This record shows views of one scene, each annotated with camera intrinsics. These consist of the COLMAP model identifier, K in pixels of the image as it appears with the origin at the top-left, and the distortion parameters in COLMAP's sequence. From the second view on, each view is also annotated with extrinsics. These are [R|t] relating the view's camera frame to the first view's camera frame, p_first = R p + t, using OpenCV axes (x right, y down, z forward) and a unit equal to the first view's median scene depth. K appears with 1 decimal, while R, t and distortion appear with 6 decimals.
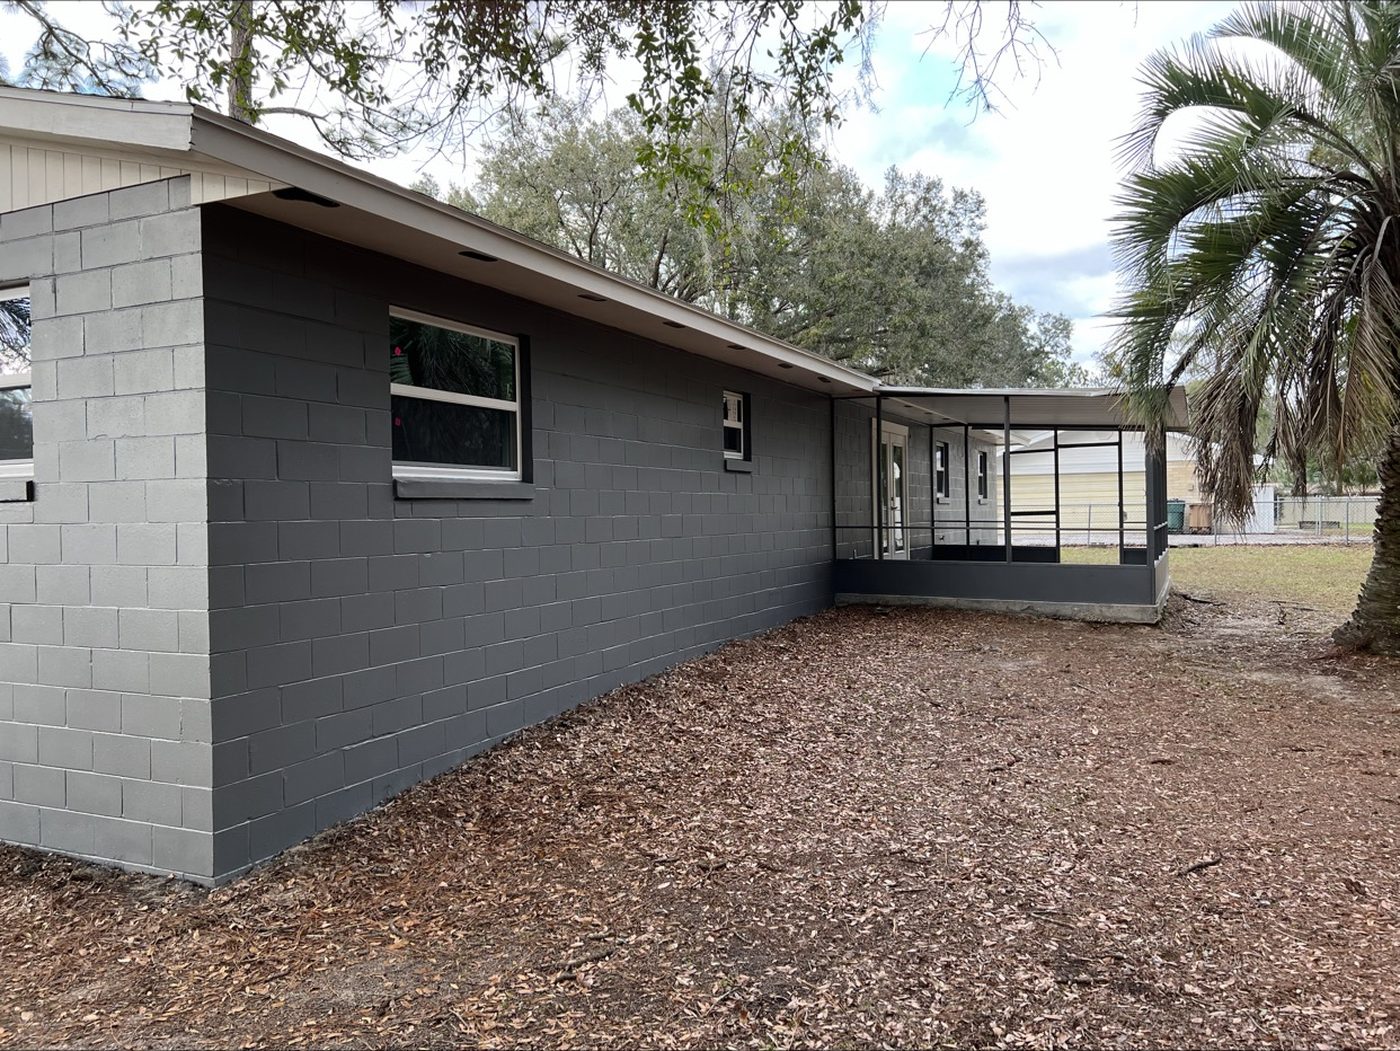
lens RADIAL K [[1024.1, 0, 659.3], [0, 1024.1, 520.9], [0, 0, 1]] dist [0.114704, -0.108049]
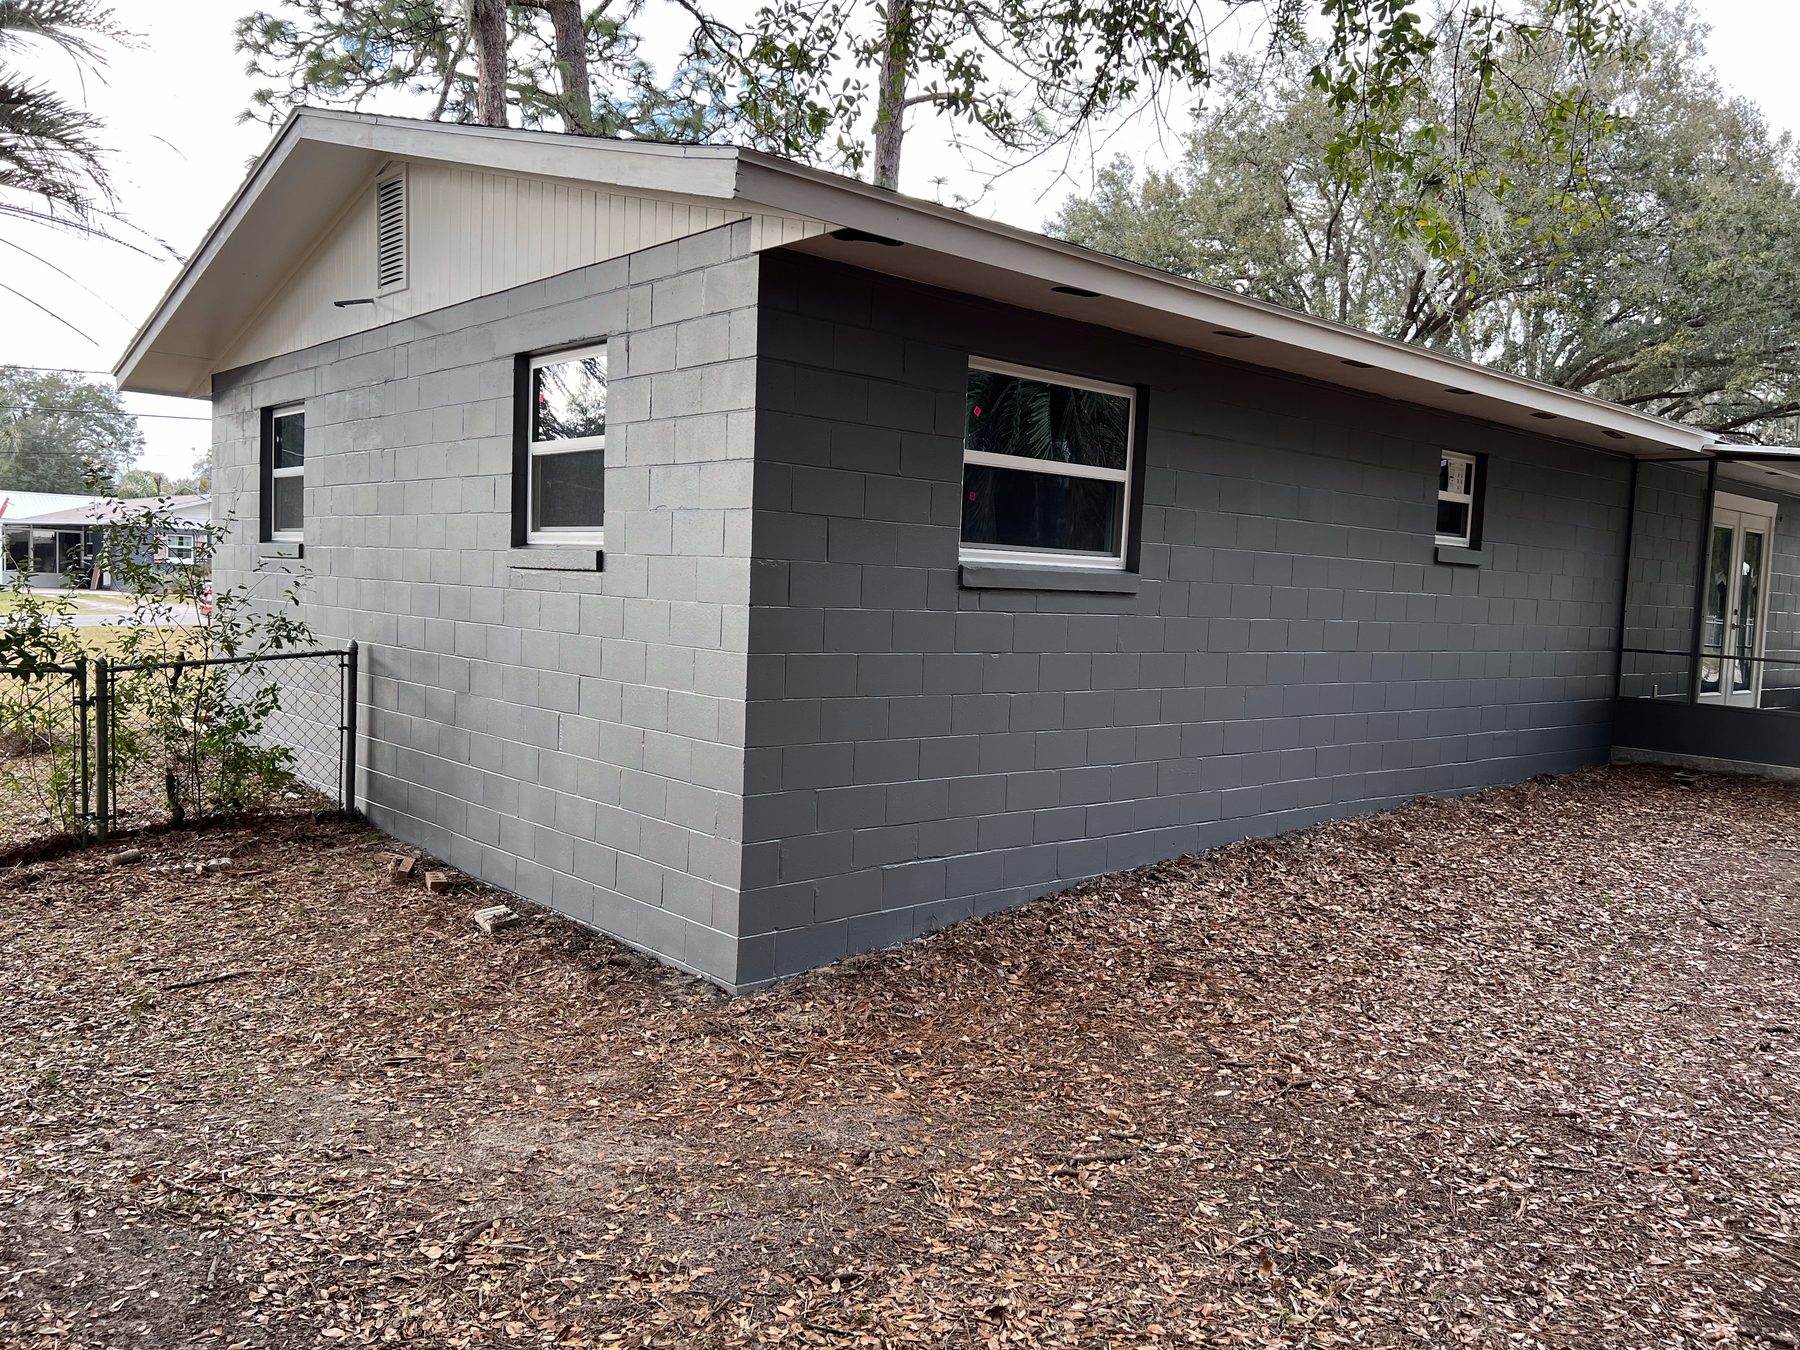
lens RADIAL K [[1305.7, 0, 900.0], [0, 1305.7, 675.0], [0, 0, 1]] dist [0.109915, -0.066393]
pose [[0.928609, 0.076730, -0.363041, 0.112273], [-0.056238, 0.996187, 0.066700, -0.021605], [0.366774, -0.041521, 0.929383, -0.024764]]
